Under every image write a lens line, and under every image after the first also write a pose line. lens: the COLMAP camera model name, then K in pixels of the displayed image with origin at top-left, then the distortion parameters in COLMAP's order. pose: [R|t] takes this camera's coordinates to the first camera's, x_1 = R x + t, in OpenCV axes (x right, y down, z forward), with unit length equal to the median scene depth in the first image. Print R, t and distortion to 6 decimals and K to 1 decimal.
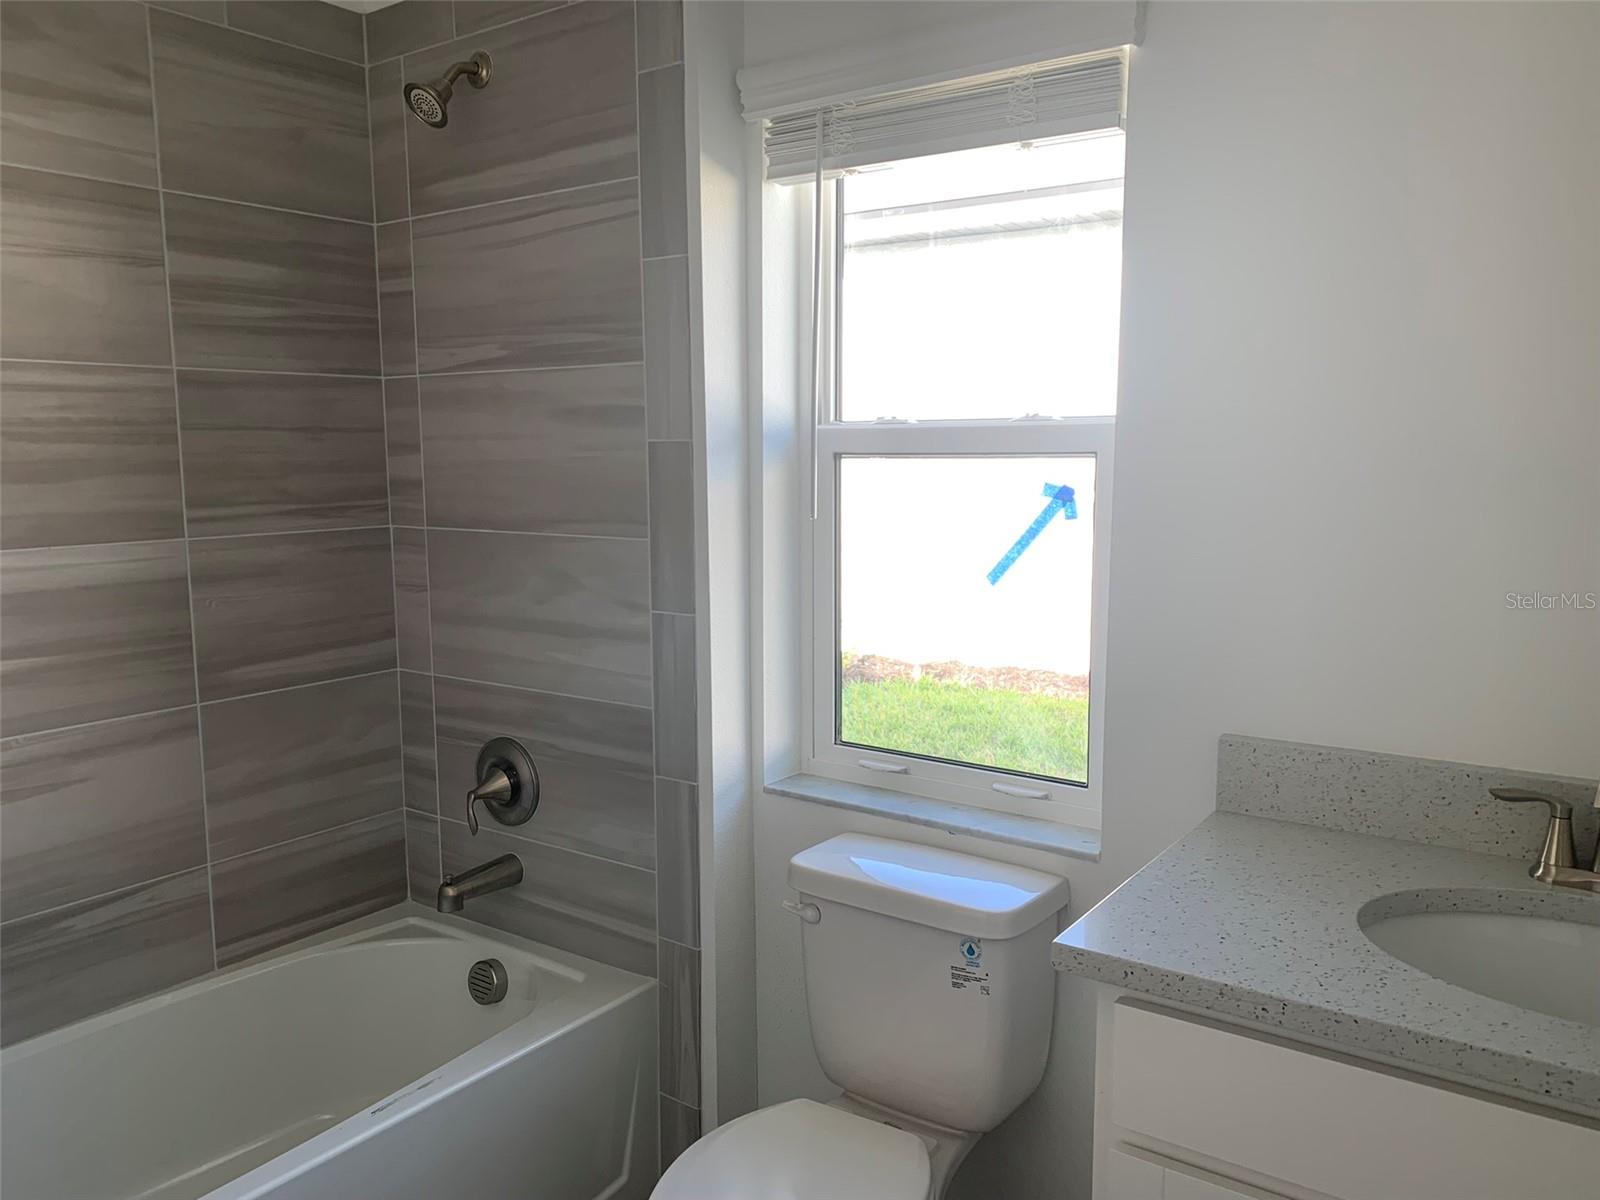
lens RADIAL K [[1220.5, 0, 797.3], [0, 1220.5, 607.6], [0, 0, 1]] dist [0.052708, -0.118541]
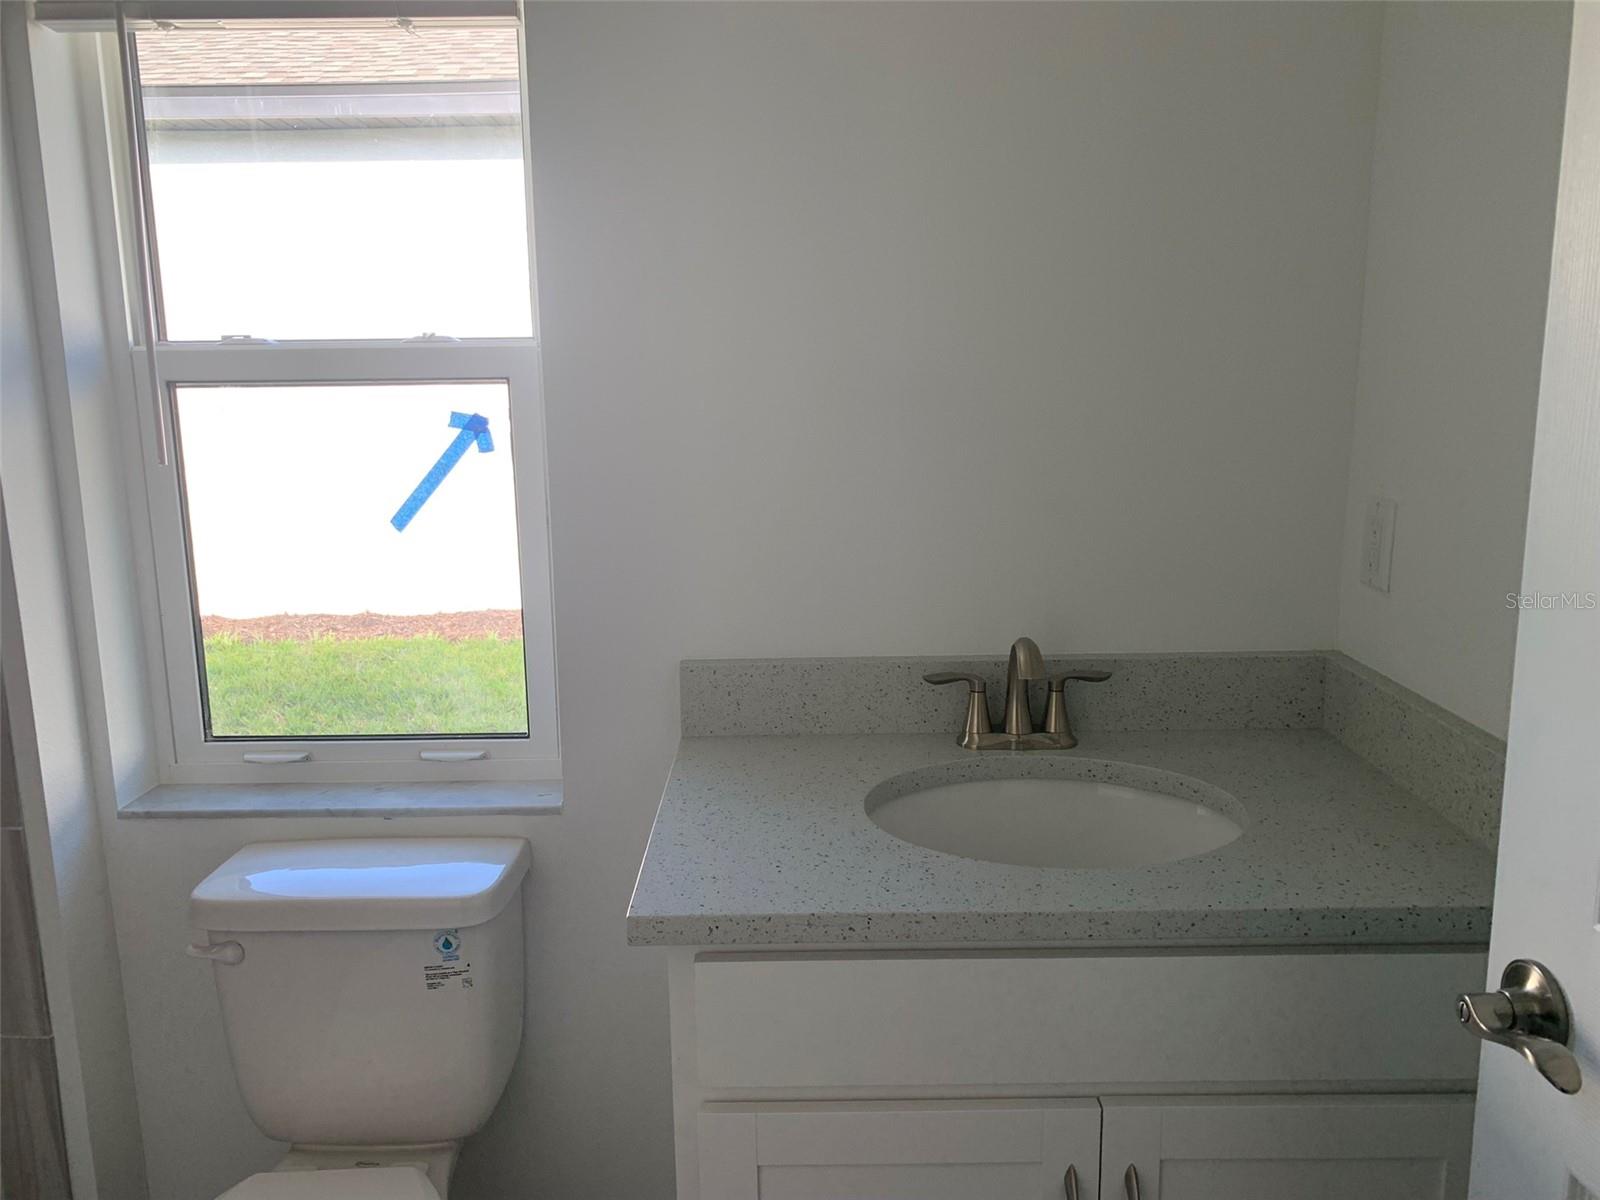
lens RADIAL K [[1217.6, 0, 791.3], [0, 1217.6, 589.3], [0, 0, 1]] dist [0.009233, -0.021523]
pose [[0.812005, -0.113902, 0.572428, -0.121861], [0.087478, 0.993445, 0.073585, -0.017258], [-0.577057, -0.009677, 0.816647, 0.126589]]
